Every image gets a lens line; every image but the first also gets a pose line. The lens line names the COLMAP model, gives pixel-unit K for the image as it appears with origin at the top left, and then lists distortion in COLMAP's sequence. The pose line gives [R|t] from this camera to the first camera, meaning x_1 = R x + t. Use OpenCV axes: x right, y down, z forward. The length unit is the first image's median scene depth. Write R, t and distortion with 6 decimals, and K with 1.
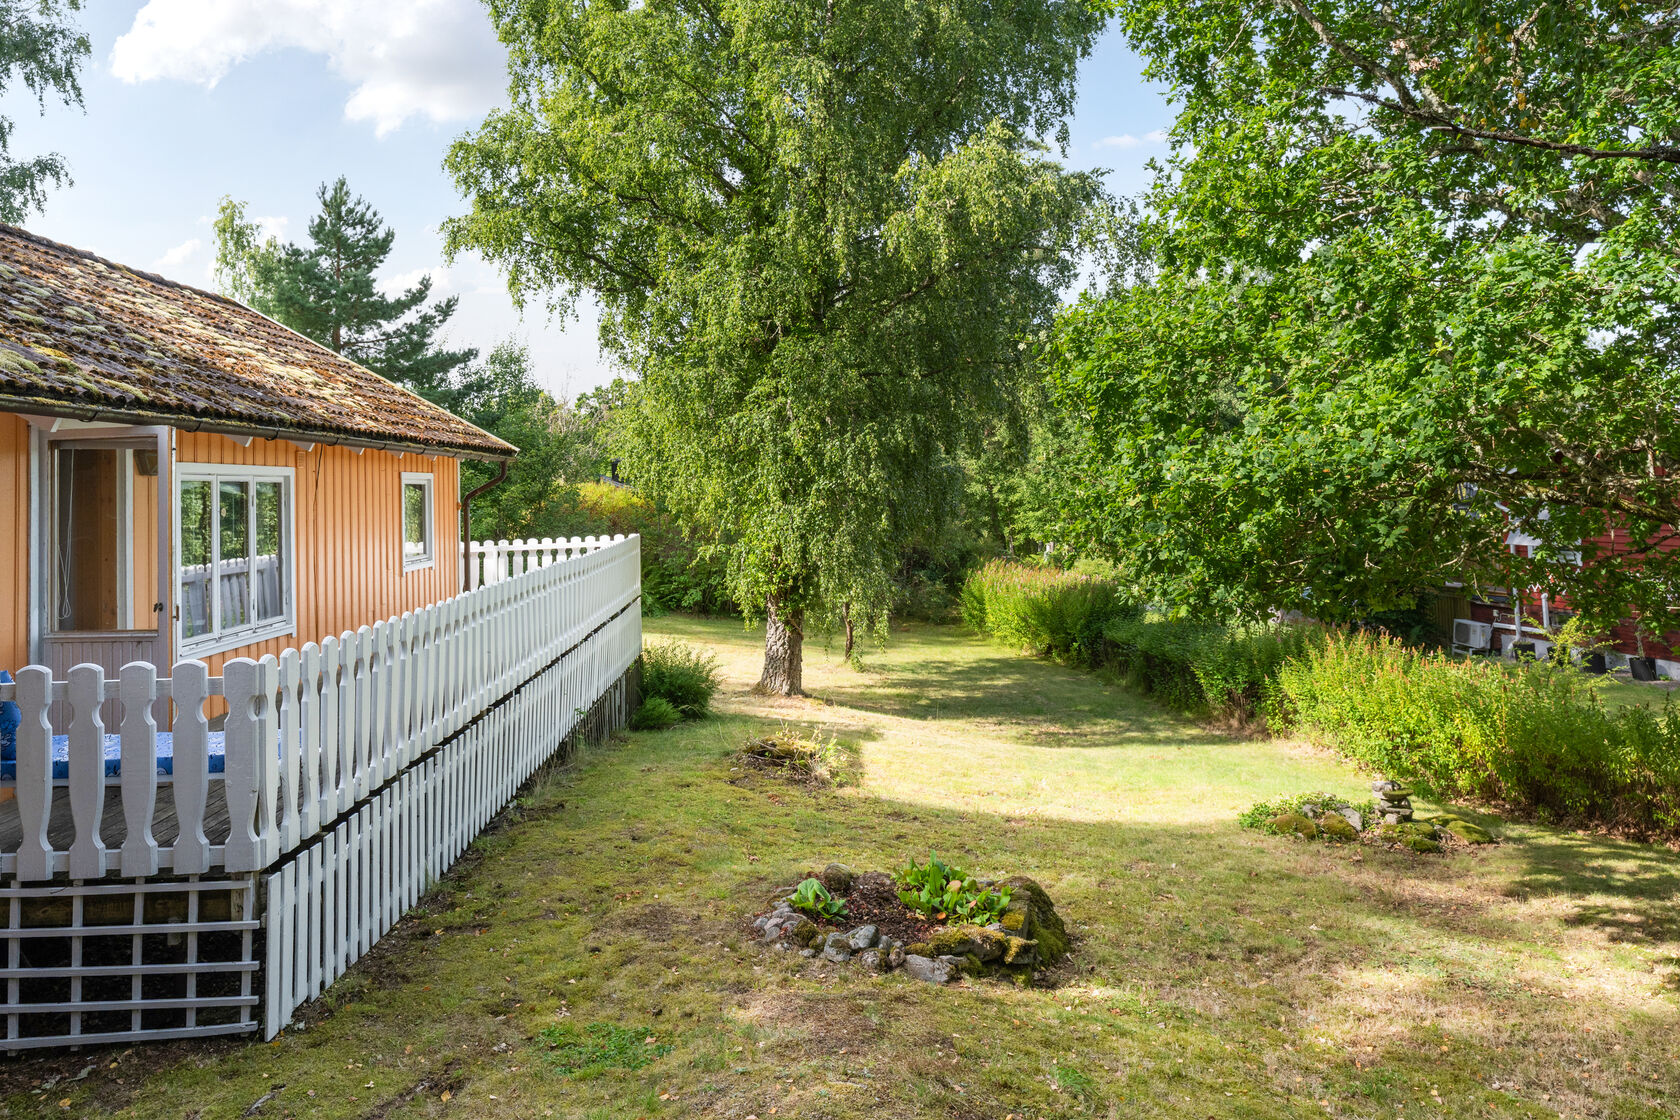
lens RADIAL K [[1064.4, 0, 809.1], [0, 1064.4, 449.9], [0, 0, 1]] dist [0.001608, 0.001664]
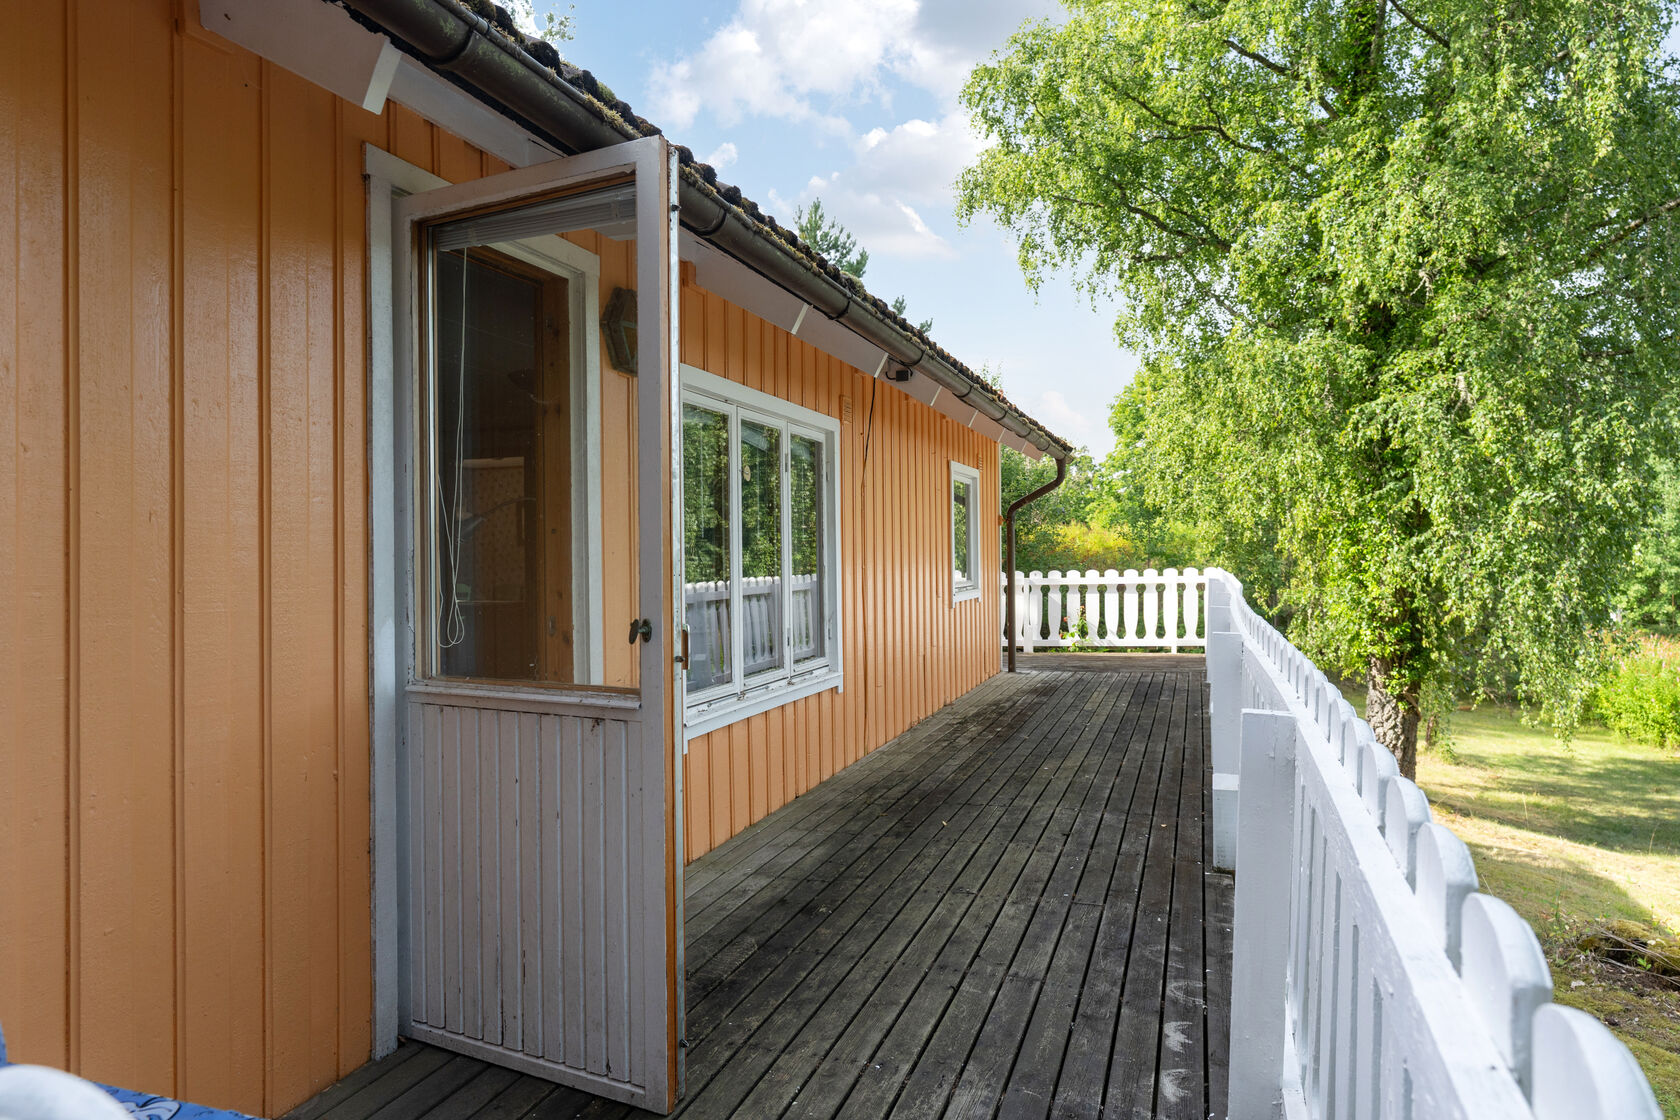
lens RADIAL K [[1064.4, 0, 841.1], [0, 1064.4, 557.8], [0, 0, 1]] dist [0.001608, 0.001664]
pose [[0.930332, 0.021047, -0.366114, -0.143036], [-0.001569, 0.998571, 0.053420, 0.035650], [0.366715, -0.049124, 0.929035, 0.237730]]
